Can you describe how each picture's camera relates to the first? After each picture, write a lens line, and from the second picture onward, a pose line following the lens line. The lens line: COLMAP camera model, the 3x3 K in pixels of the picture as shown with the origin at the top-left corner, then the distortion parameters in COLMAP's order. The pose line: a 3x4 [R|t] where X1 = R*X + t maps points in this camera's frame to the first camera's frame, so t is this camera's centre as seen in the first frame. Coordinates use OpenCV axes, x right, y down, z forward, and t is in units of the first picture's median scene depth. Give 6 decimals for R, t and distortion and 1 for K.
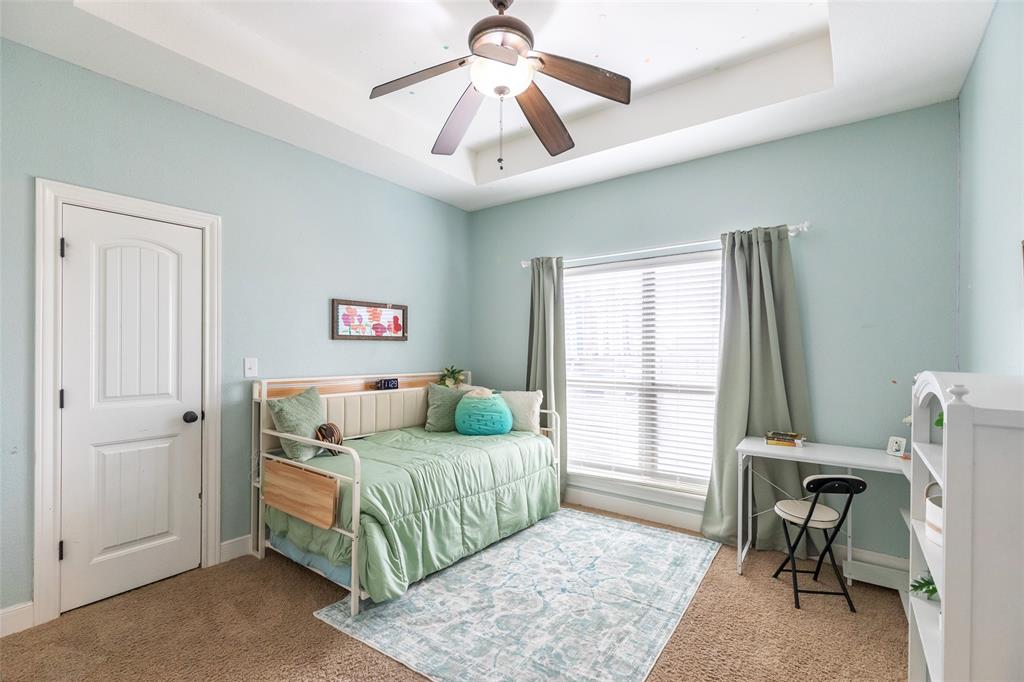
lens RADIAL K [[462.9, 0, 505.2], [0, 462.9, 347.2], [0, 0, 1]] dist [0.004987, -0.001761]
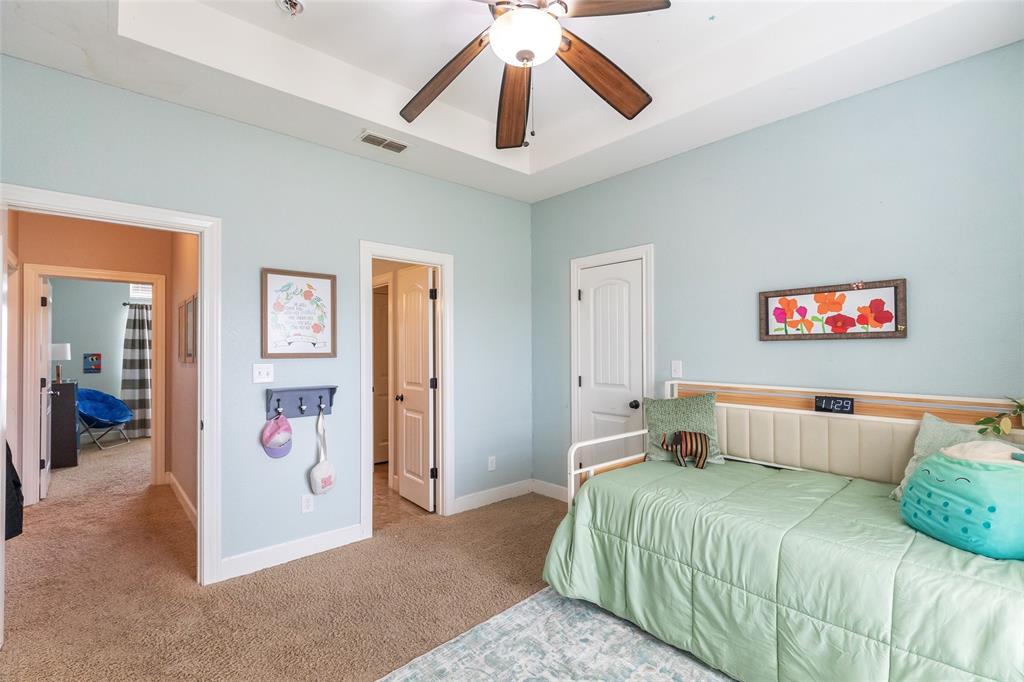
lens RADIAL K [[462.9, 0, 513.7], [0, 462.9, 350.6], [0, 0, 1]] dist [0.004987, -0.001761]
pose [[-0.188075, -0.006446, -0.982134, 0.560491], [0.005357, 0.999957, -0.007588, 0.005022], [0.982140, -0.006688, -0.188032, 0.763917]]
